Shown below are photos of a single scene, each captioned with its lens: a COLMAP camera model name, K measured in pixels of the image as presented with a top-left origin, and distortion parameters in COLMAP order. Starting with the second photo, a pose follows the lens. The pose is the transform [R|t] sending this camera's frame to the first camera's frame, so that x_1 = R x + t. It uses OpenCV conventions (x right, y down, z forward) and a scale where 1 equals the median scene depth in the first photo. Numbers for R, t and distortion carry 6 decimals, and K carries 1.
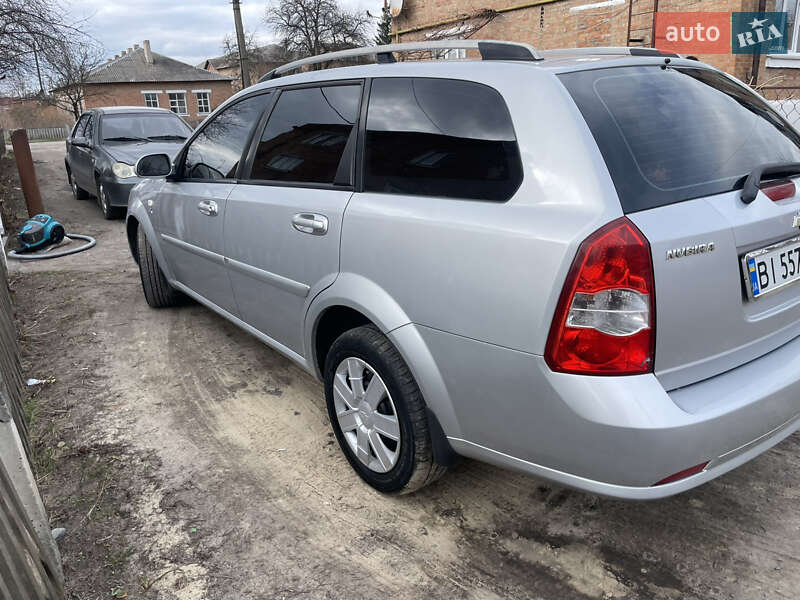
lens RADIAL K [[613.6, 0, 400.0], [0, 613.6, 300.0], [0, 0, 1]] dist [0.000529, -0.001760]
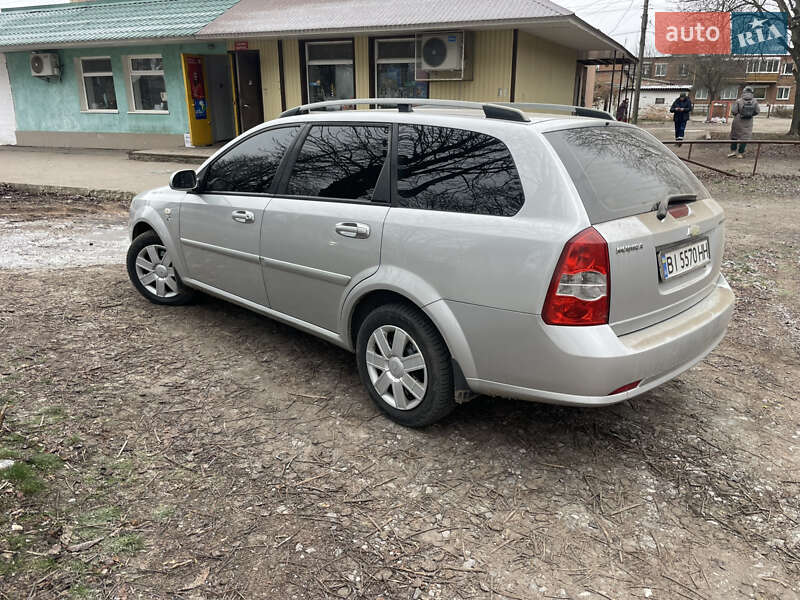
lens RADIAL K [[613.6, 0, 400.0], [0, 613.6, 300.0], [0, 0, 1]] dist [0.000529, -0.001760]
pose [[0.991025, -0.004579, 0.133598, -0.297570], [0.006520, 0.999879, -0.014098, 0.064913], [-0.133517, 0.014843, 0.990935, -0.453842]]
